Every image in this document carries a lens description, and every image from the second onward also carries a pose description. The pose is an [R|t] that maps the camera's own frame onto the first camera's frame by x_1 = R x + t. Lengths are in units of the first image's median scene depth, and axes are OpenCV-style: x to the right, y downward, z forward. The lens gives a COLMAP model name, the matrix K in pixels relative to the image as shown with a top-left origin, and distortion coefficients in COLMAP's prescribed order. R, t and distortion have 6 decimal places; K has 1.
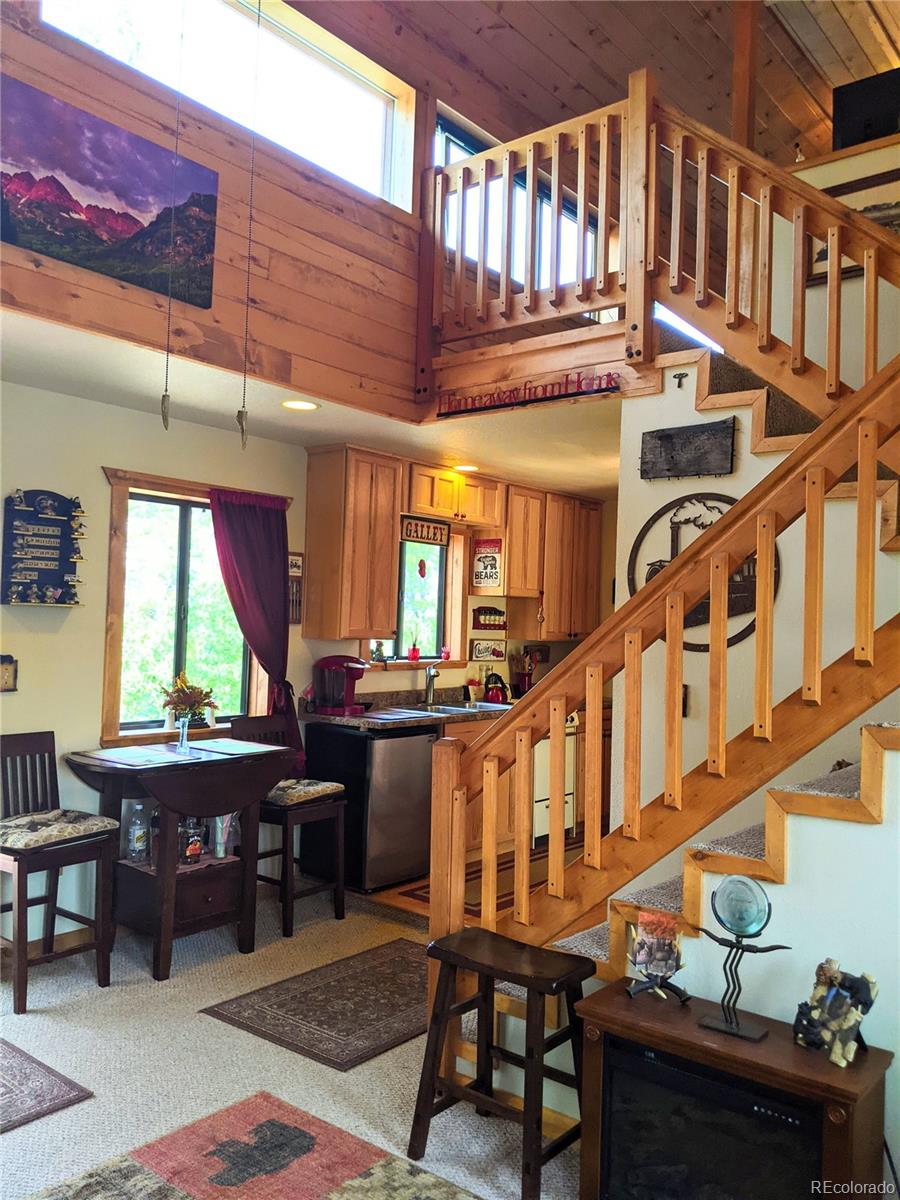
lens RADIAL K [[956.4, 0, 449.7], [0, 956.4, 595.6], [0, 0, 1]] dist [-0.006553, -0.007256]
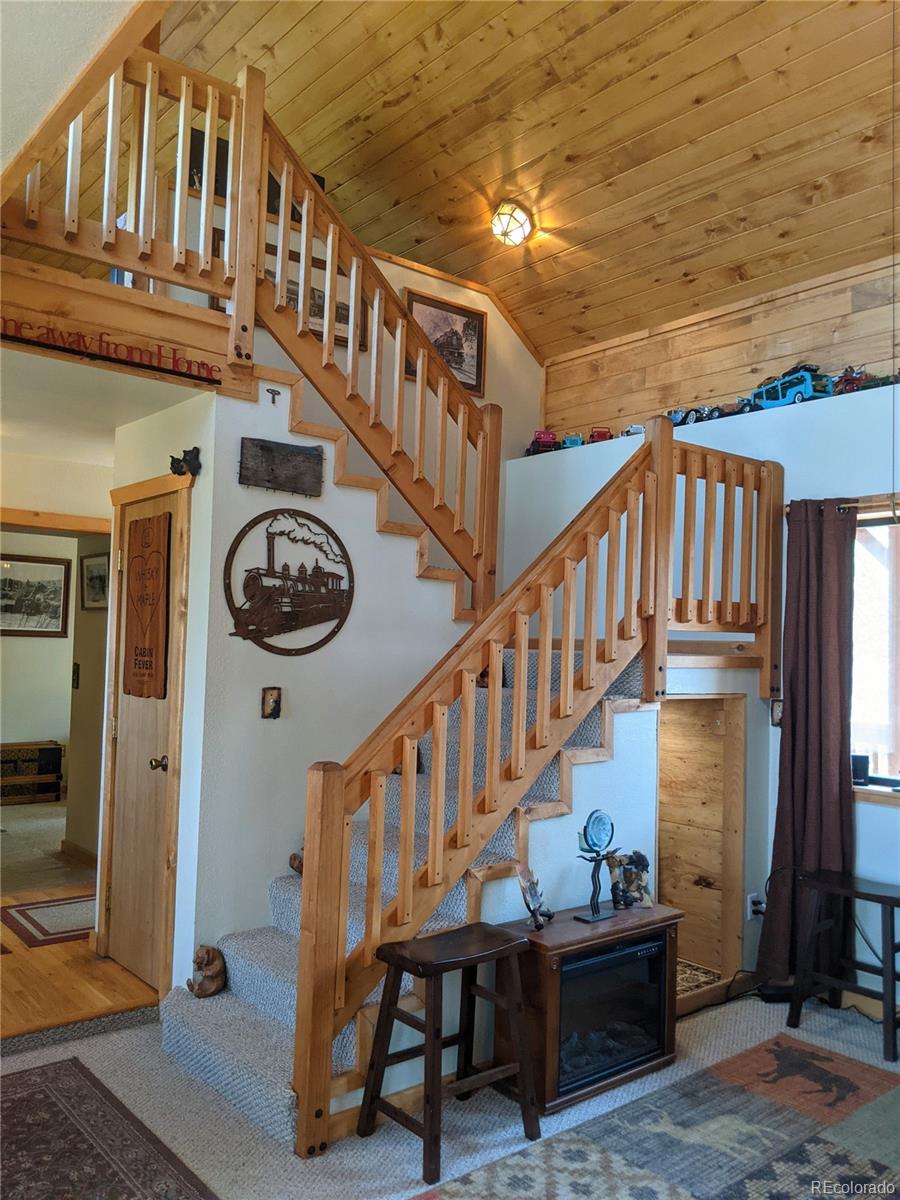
lens RADIAL K [[956.4, 0, 449.8], [0, 956.4, 605.0], [0, 0, 1]] dist [-0.006553, -0.007256]
pose [[0.181431, 0.021009, 0.983179, -0.746385], [-0.050710, 0.998642, -0.011982, 0.004613], [-0.982095, -0.047683, 0.182250, 0.612737]]
